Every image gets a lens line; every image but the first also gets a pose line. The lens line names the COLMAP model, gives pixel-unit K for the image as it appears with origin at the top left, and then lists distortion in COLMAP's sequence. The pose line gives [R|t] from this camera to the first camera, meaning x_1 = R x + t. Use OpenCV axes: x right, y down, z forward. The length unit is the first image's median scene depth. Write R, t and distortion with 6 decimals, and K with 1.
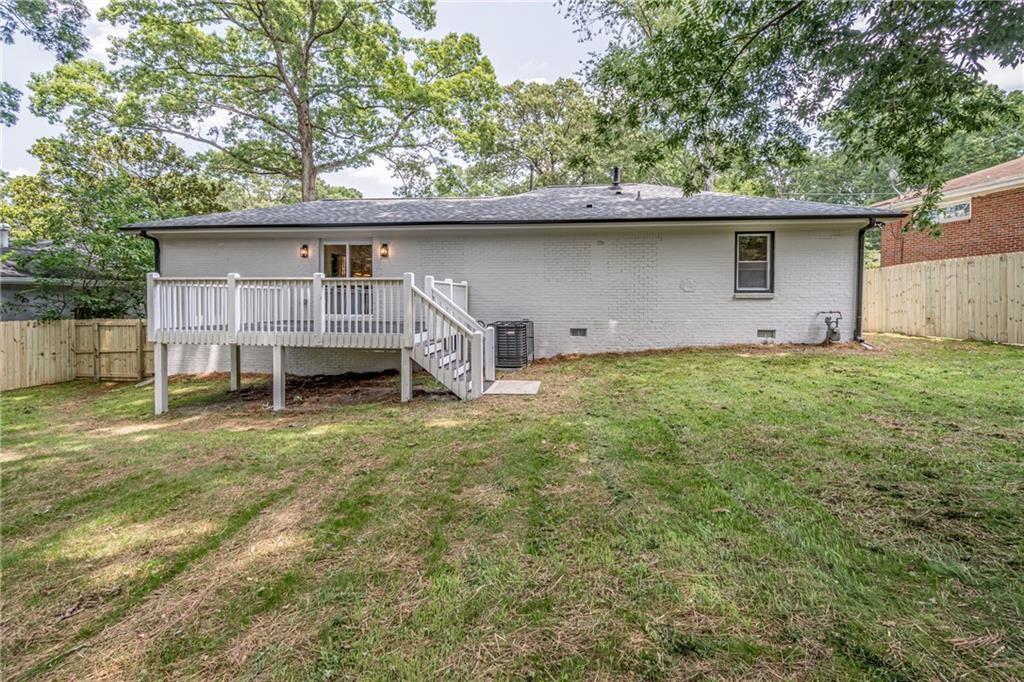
lens RADIAL K [[495.5, 0, 509.4], [0, 495.5, 308.0], [0, 0, 1]] dist [-0.002873, -0.000199]
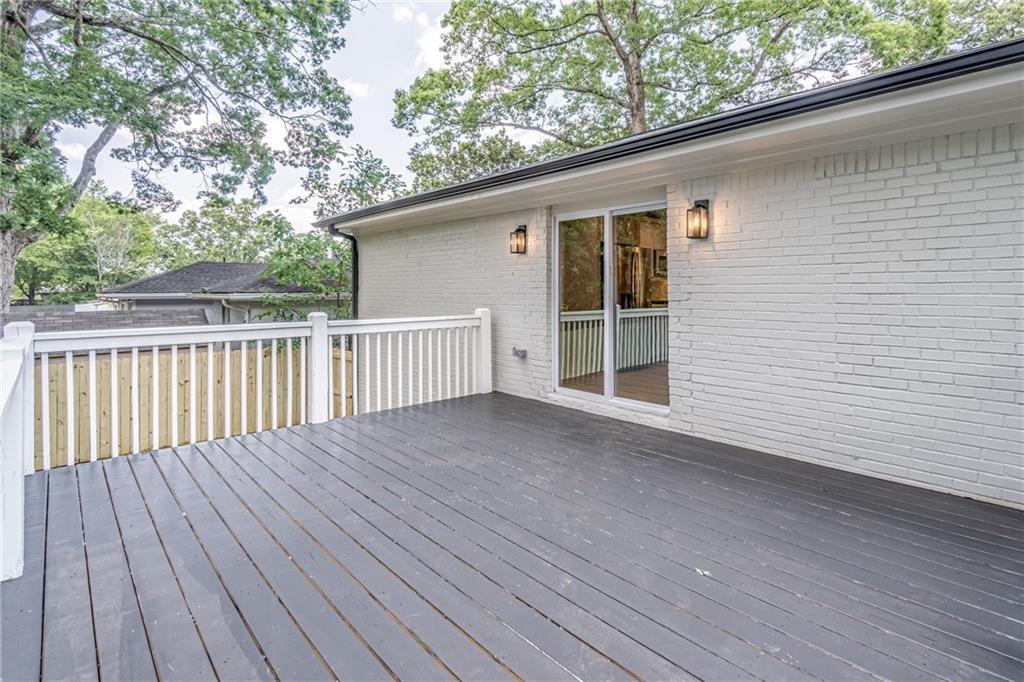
lens RADIAL K [[464.8, 0, 512.0], [0, 464.8, 286.2], [0, 0, 1]] dist [-0.000328, 0.000092]
pose [[0.751935, -0.001764, -0.659235, -0.063343], [-0.003896, 0.999967, -0.007121, -0.030858], [0.659226, 0.007923, 0.751903, 0.300712]]
